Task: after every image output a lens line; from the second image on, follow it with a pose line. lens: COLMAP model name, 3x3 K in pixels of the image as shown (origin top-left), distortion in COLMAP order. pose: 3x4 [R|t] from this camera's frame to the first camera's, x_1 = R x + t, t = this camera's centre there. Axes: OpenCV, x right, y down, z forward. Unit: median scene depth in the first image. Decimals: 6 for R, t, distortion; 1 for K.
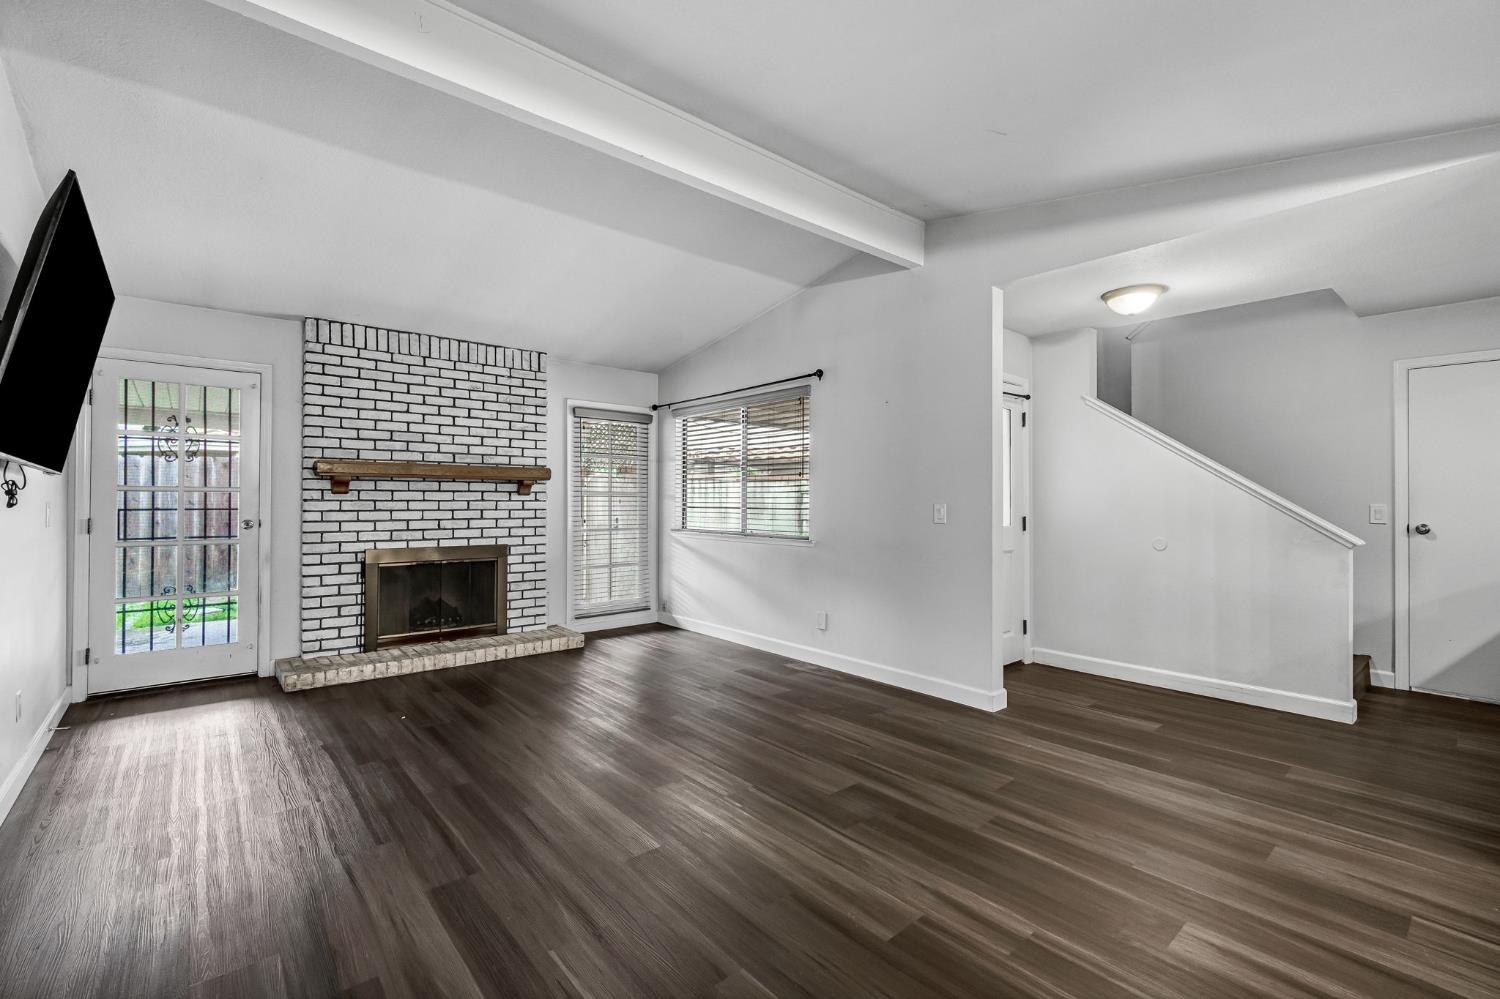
lens RADIAL K [[652.5, 0, 749.7], [0, 652.5, 495.5], [0, 0, 1]] dist [0.000031, -0.000013]
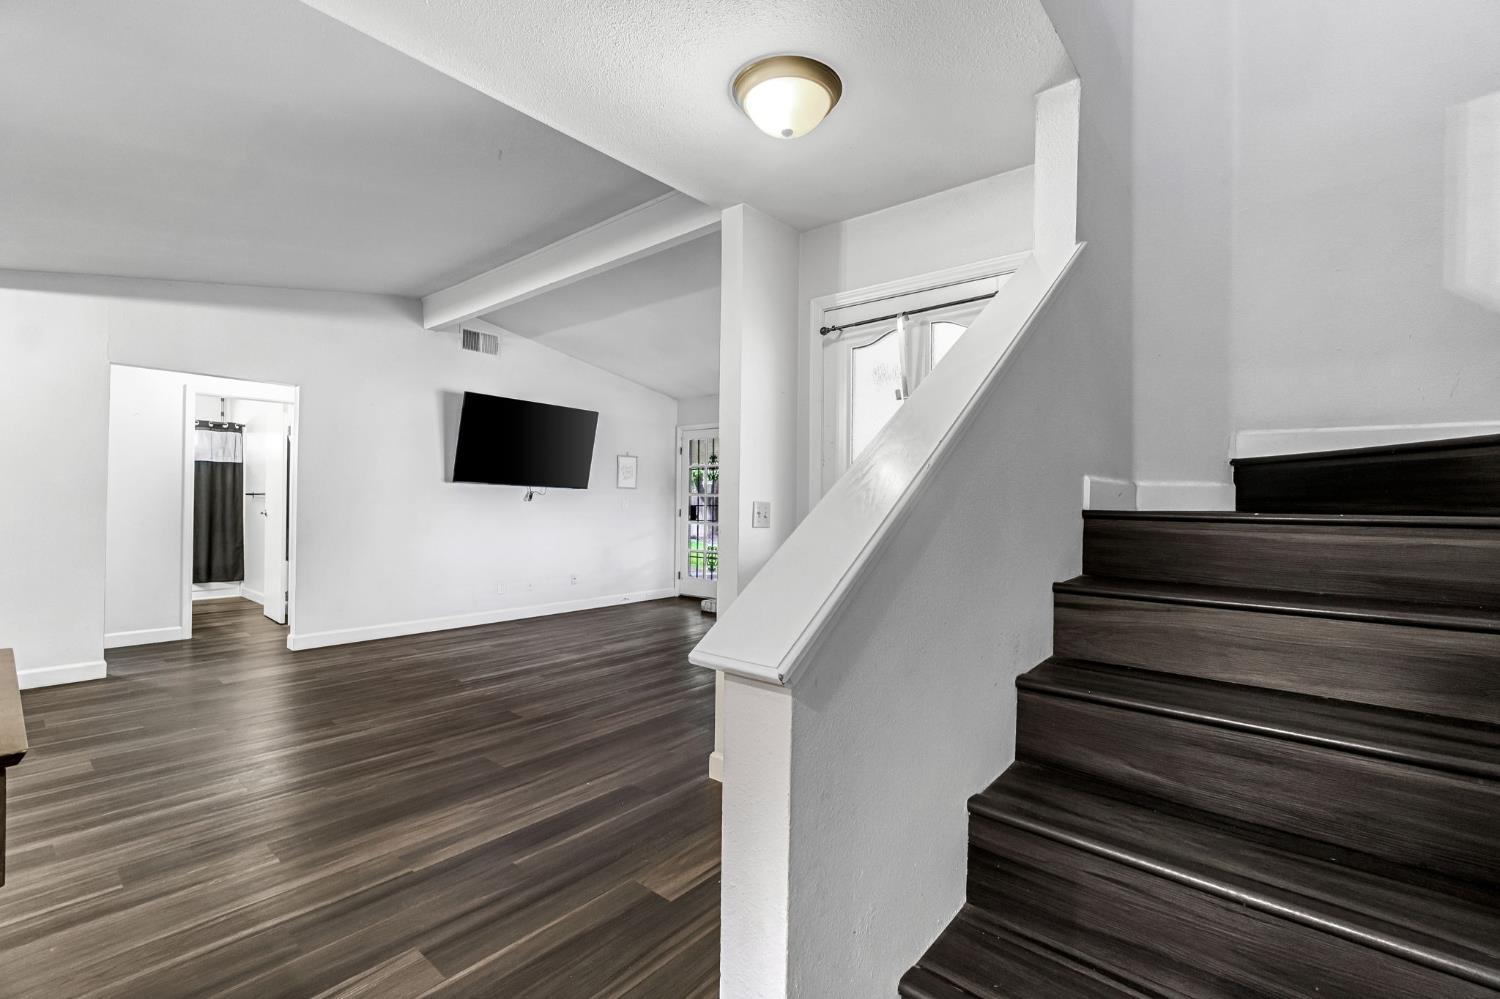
lens RADIAL K [[652.5, 0, 749.7], [0, 652.5, 495.5], [0, 0, 1]] dist [0.000031, -0.000013]
pose [[0.158403, -0.011807, -0.987304, 0.818254], [-0.001022, 0.999926, -0.012122, 0.012497], [0.987374, 0.002929, 0.158379, 0.674138]]
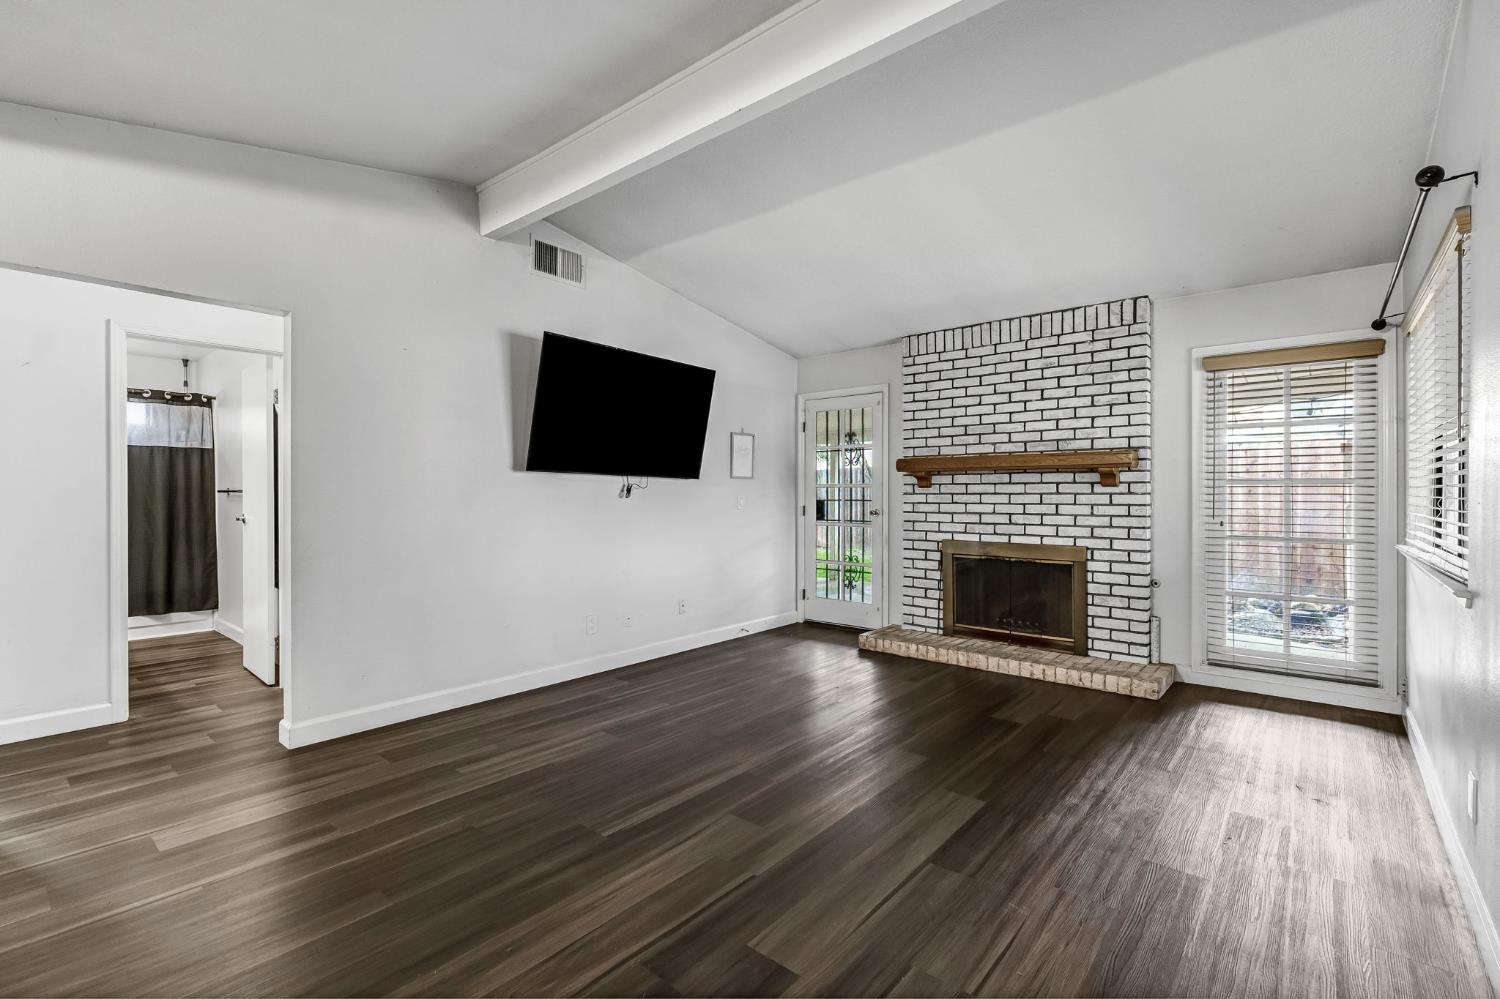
lens RADIAL K [[673.4, 0, 754.5], [0, 673.4, 494.9], [0, 0, 1]] dist [0.000181, 0.000141]
pose [[0.159614, -0.000337, -0.987179, 0.415391], [0.008969, 0.999959, 0.001109, 0.005285], [0.987139, -0.009031, 0.159611, 0.476834]]
